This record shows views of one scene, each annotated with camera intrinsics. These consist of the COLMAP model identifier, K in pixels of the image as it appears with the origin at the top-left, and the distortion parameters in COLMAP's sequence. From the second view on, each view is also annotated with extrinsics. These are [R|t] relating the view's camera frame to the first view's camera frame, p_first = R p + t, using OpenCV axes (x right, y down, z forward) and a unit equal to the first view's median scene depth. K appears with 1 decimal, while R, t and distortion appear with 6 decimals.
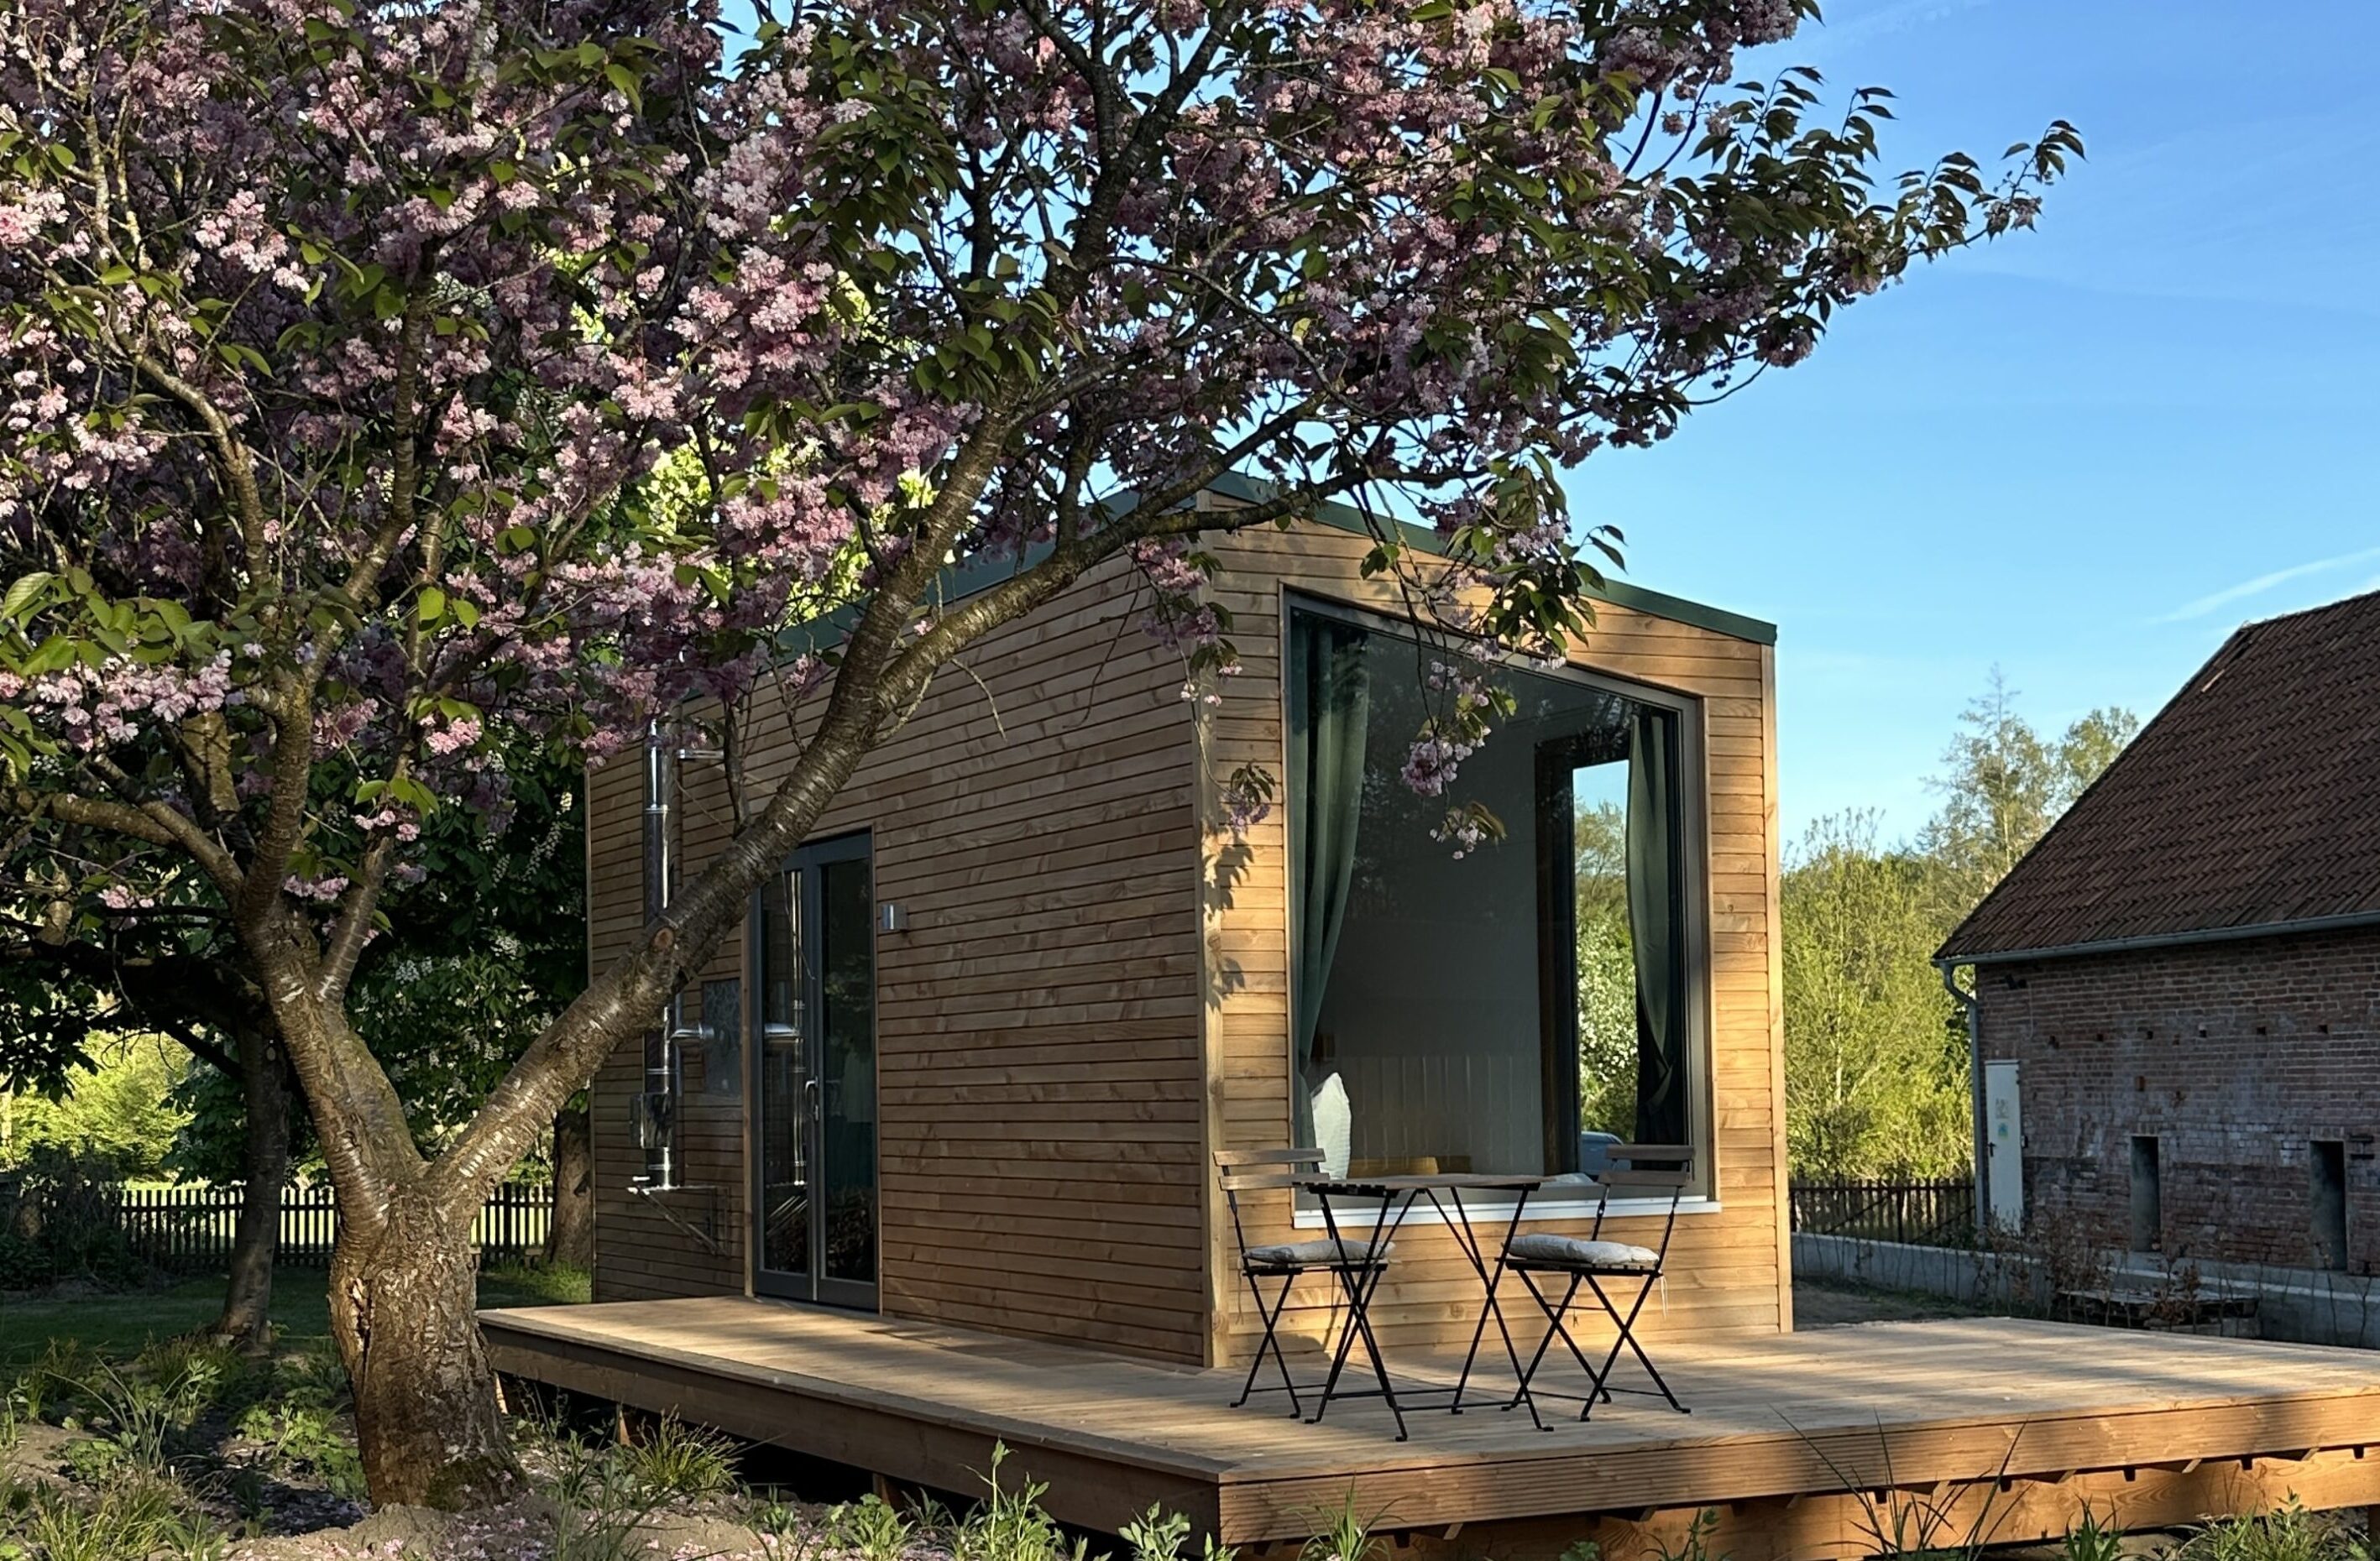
lens RADIAL K [[3116.0, 0, 1189.0], [0, 3116.0, 783.1], [0, 0, 1]] dist [-0.013455, 0.000000]
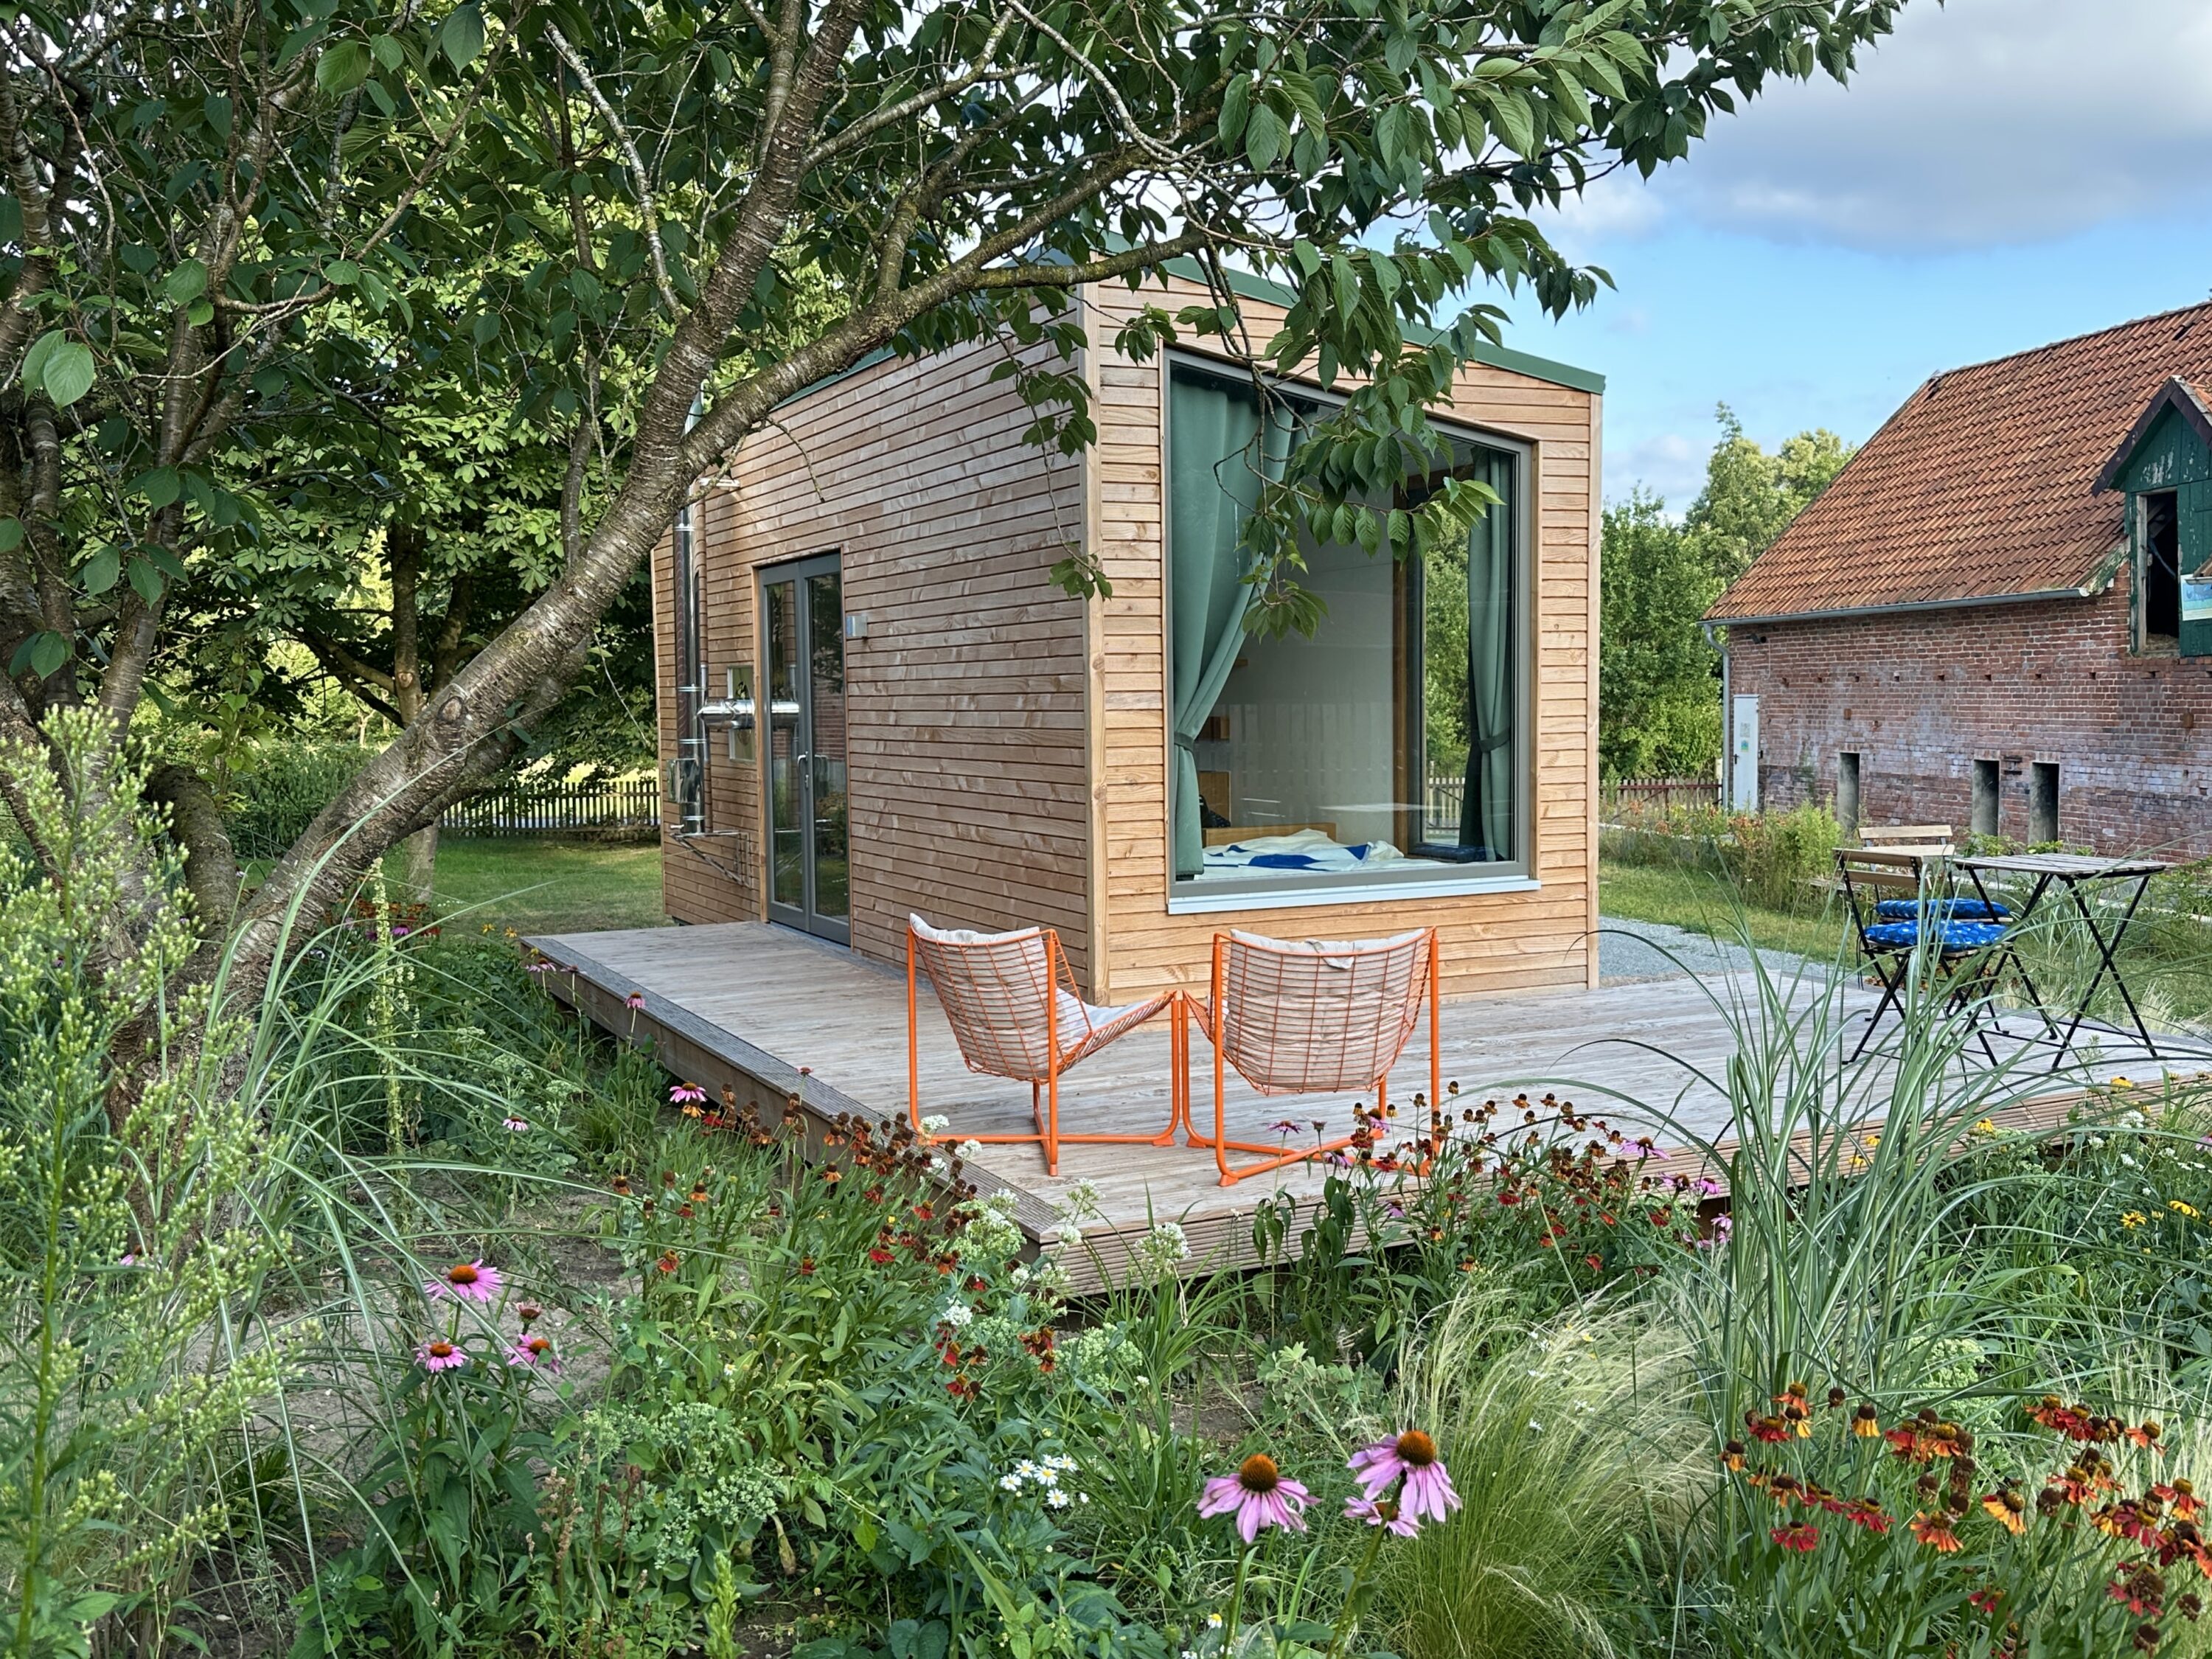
lens RADIAL K [[2118.3, 0, 1191.6], [0, 2118.3, 822.7], [0, 0, 1]] dist [0.046908, 0.000000]
pose [[0.999986, 0.003293, 0.004105, 0.029760], [-0.003897, 0.987568, 0.157144, -0.010438], [-0.003536, -0.157158, 0.987567, 0.177070]]
